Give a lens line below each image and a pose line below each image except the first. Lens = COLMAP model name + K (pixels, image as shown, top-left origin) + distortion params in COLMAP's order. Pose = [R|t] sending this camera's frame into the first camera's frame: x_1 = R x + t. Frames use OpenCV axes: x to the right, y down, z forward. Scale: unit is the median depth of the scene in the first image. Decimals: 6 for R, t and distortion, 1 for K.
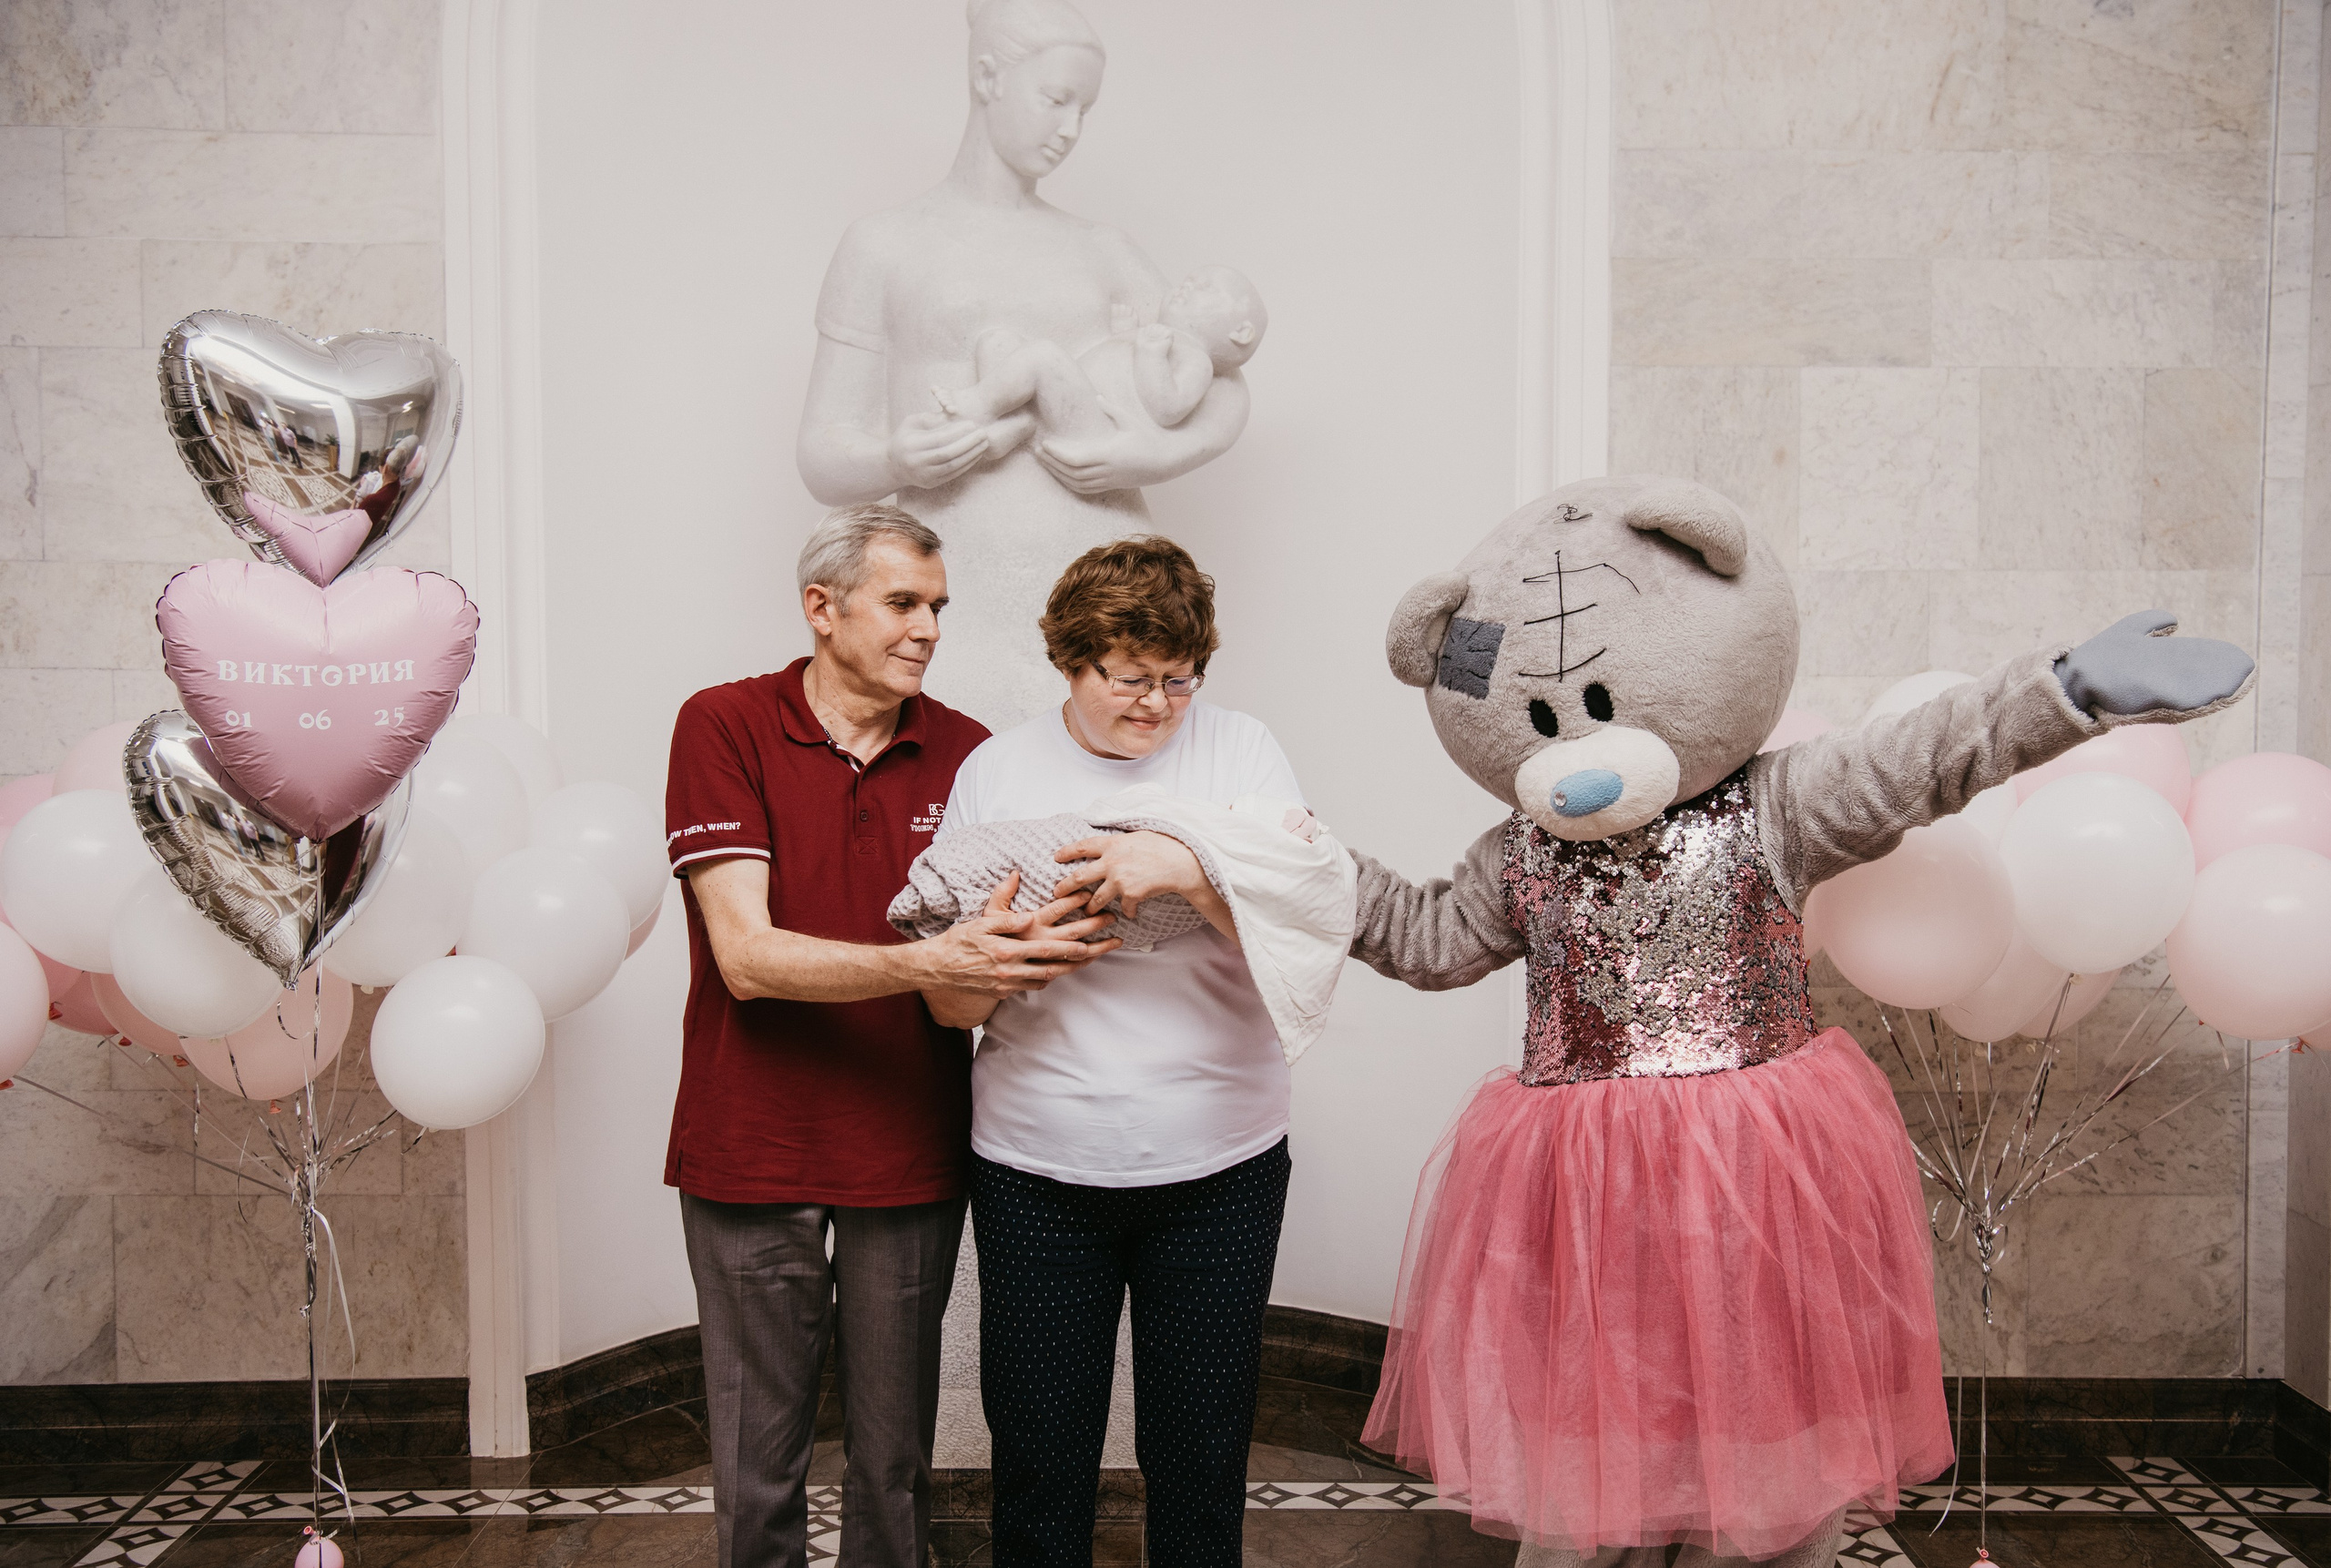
lens RADIAL K [[2305.9, 0, 1190.9], [0, 2305.9, 761.4], [0, 0, 1]] dist [0.033156, 0.000000]
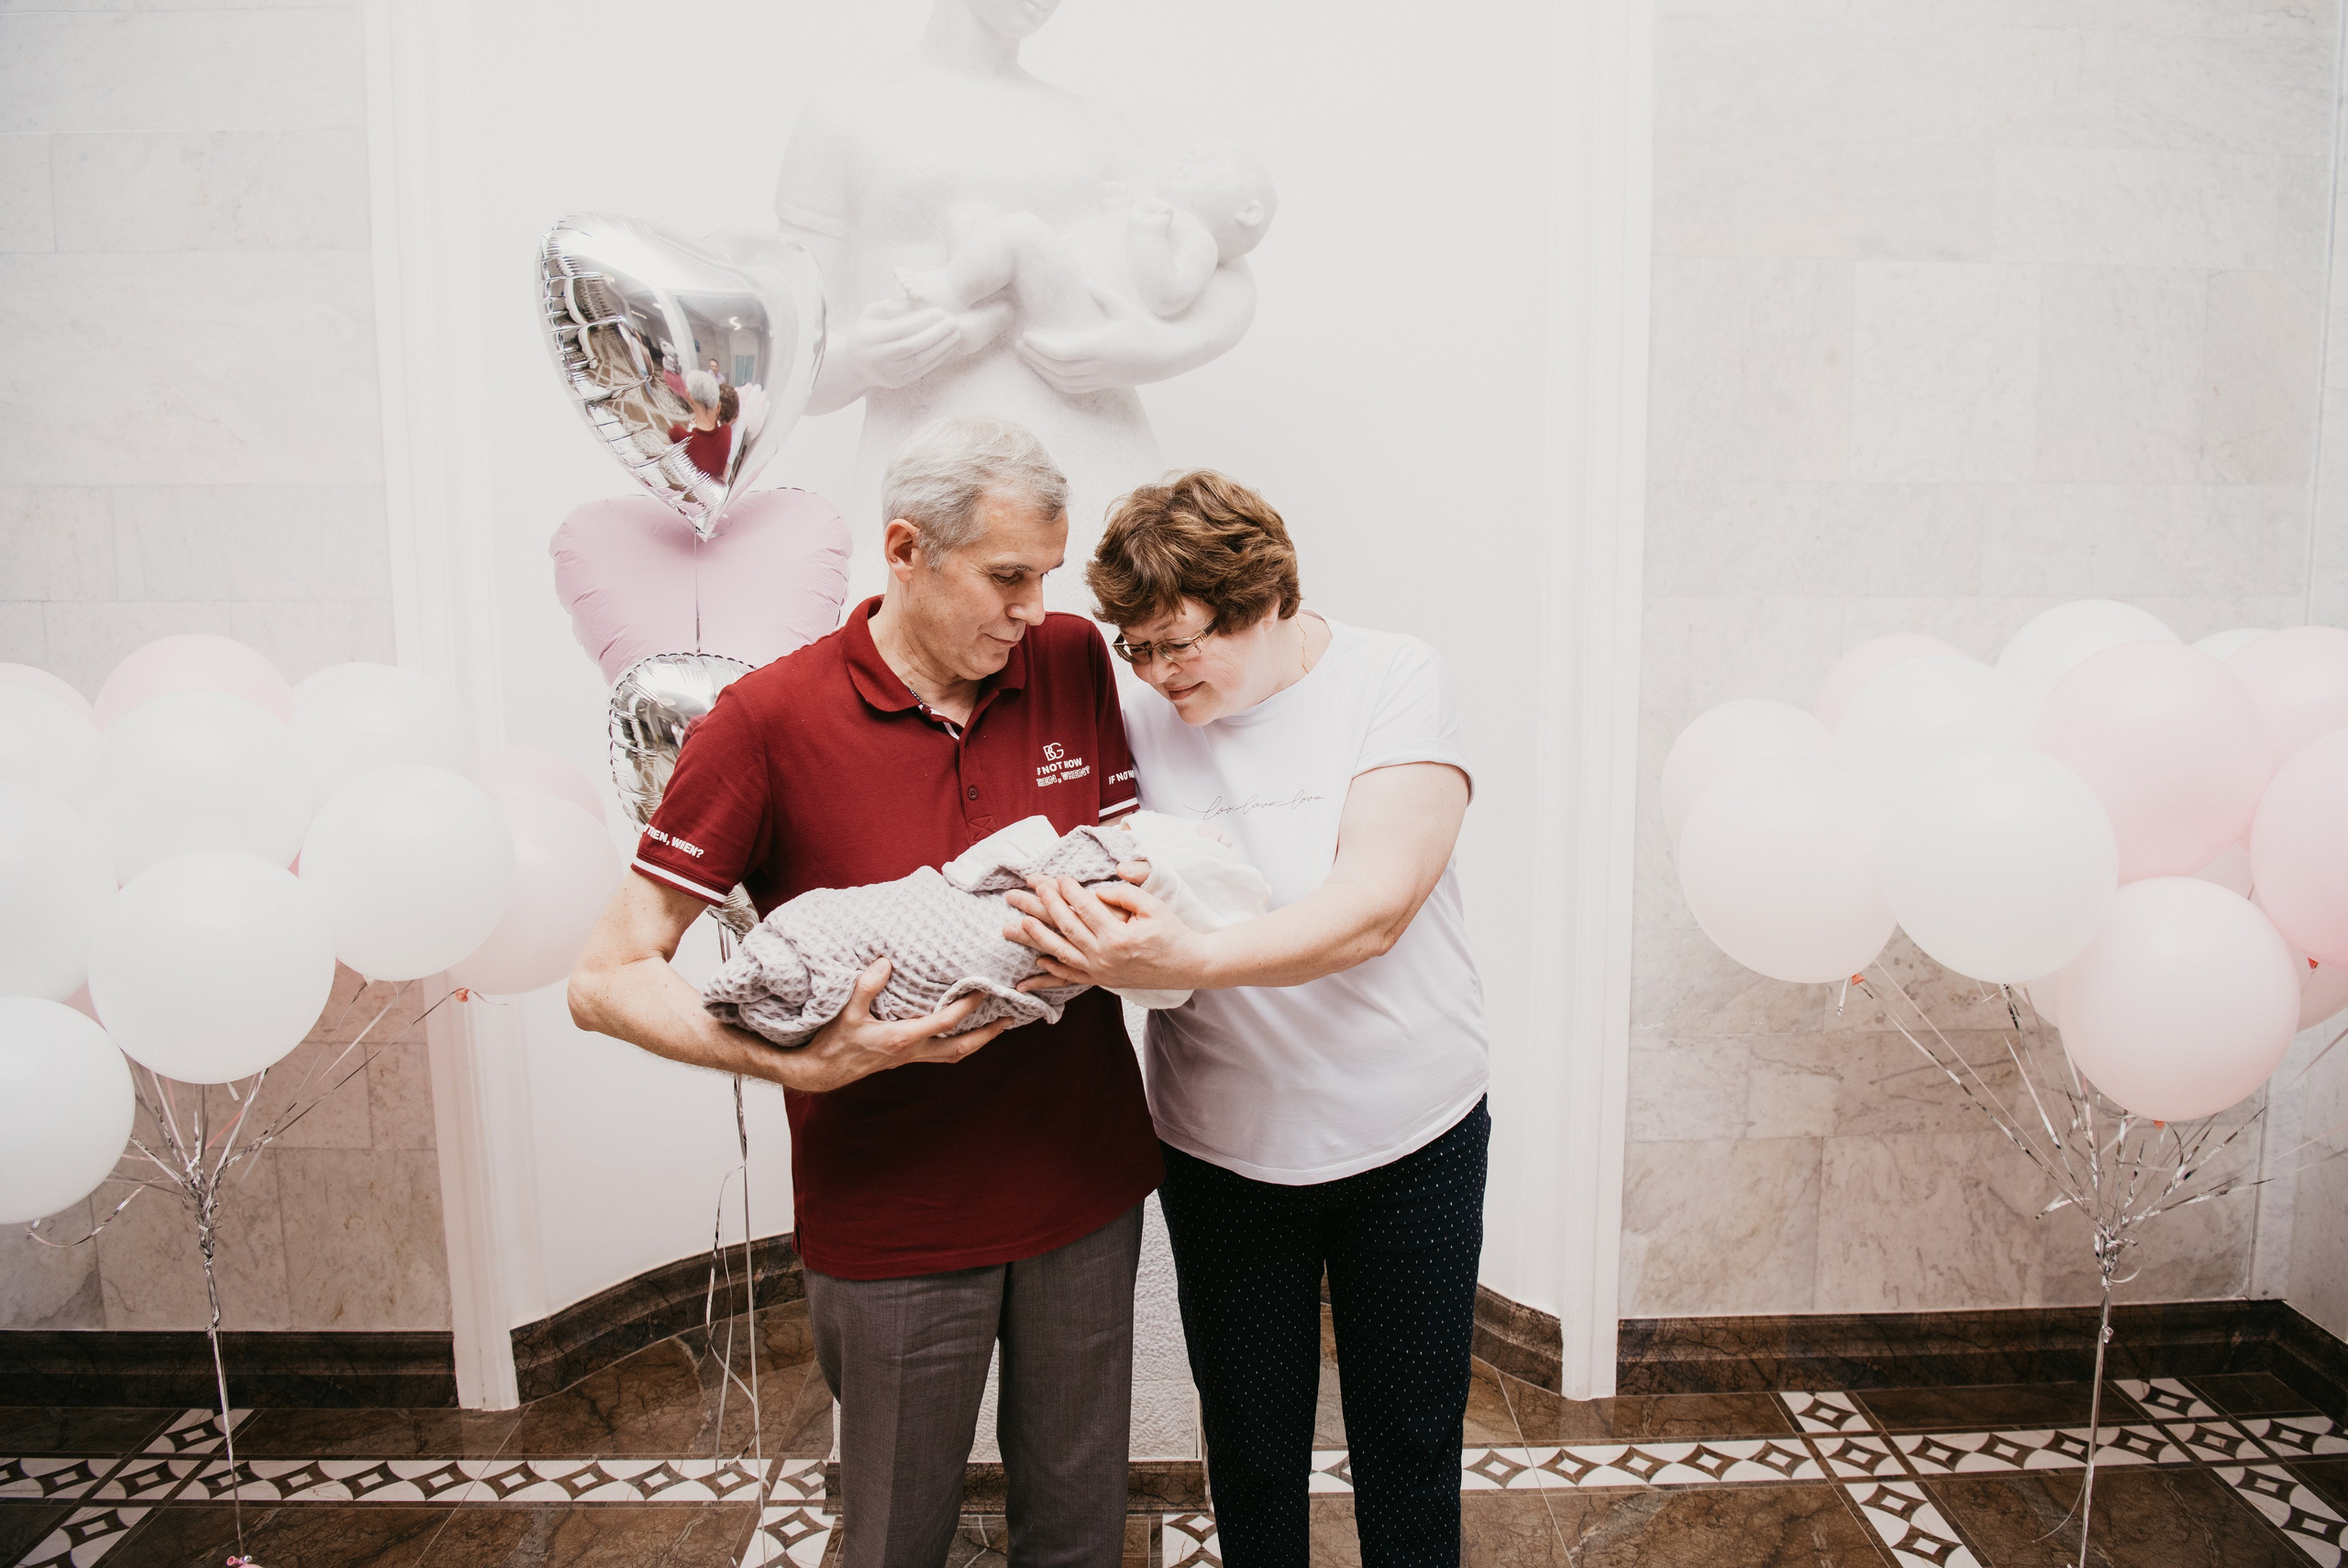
lens RADIAL K [[1695.3, 0, 1216.2], [0, 1695.3, 753.5], [0, 0, 1]] dist [-0.068669, 0.015976]
pose [[0.999837, -0.006101, 0.017014, -0.002966], [0.004791, 0.997099, 0.075965, -0.026471], [-0.017428, -0.075871, 0.996965, 0.327987]]
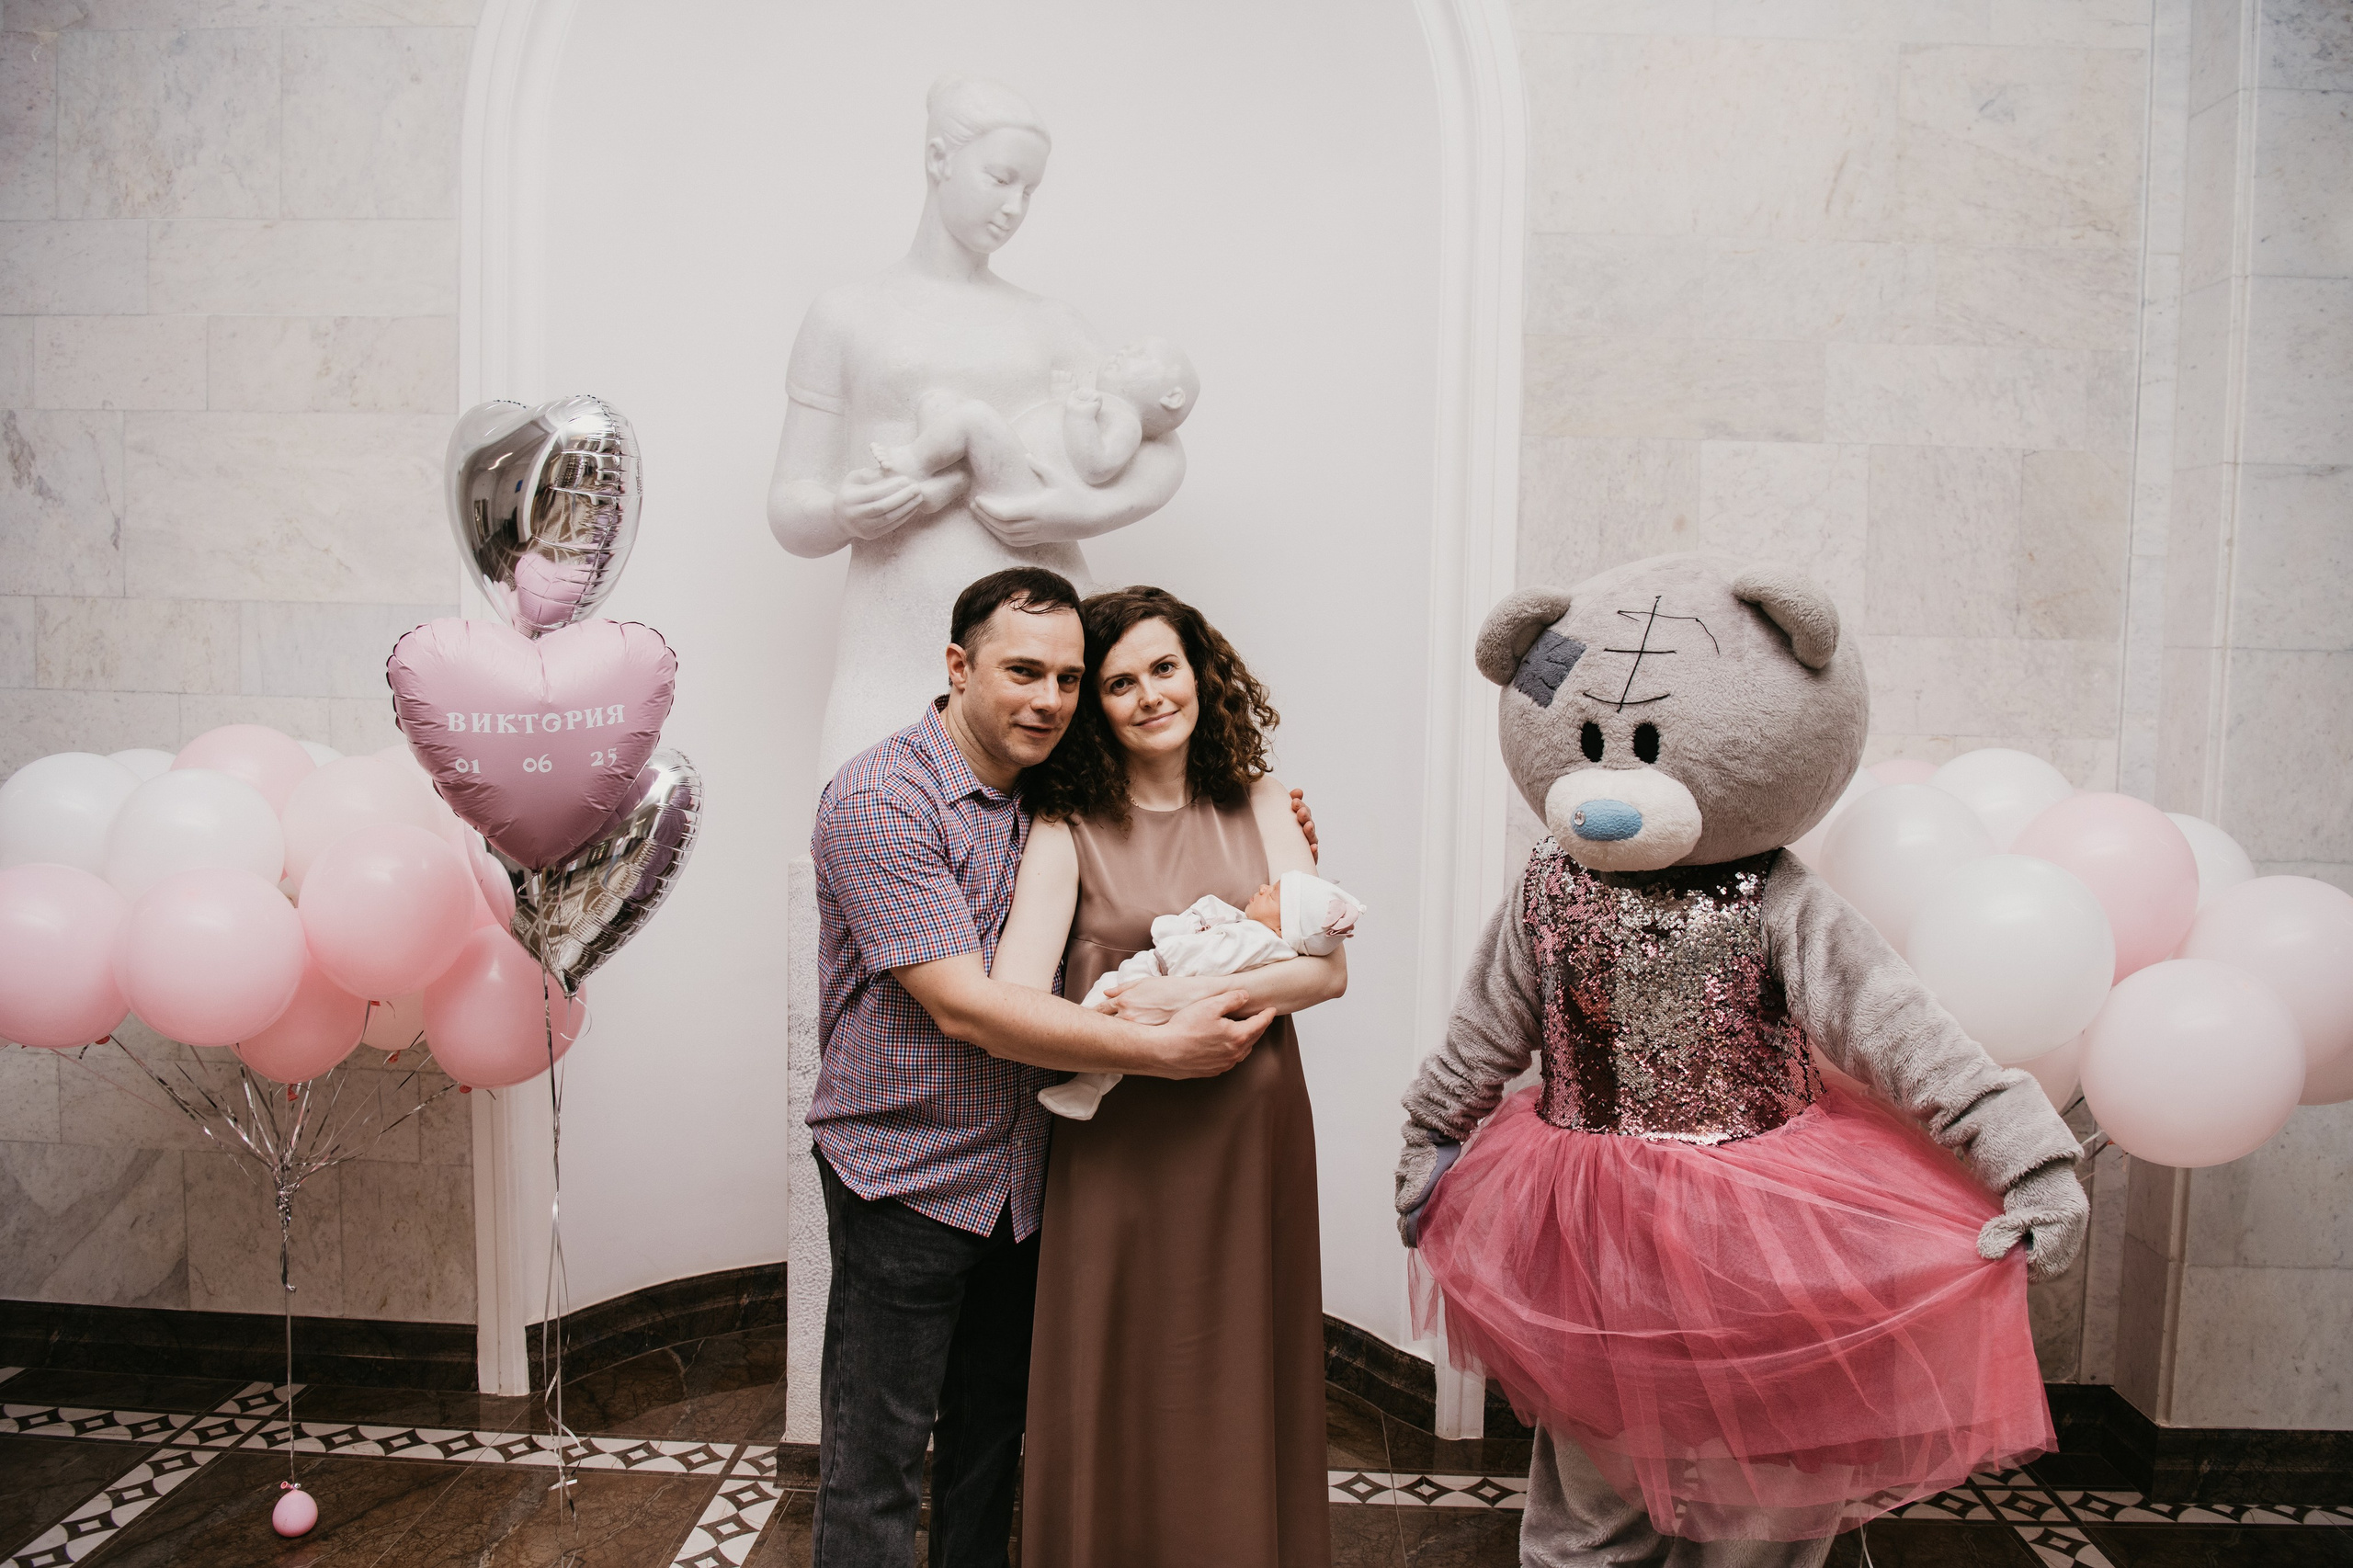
lens RADIAL K [[1713.4, 0, 1164.9], [0, 1713.4, 772.4], [0, 0, 1]] dist [-0.054613, 0.006451]
pose [[0.998235, 0.022864, -0.054810, 0.064017], [-0.021976, 0.999618, 0.016762, -0.025508], [0.055173, -0.015528, 0.998356, 0.203372]]
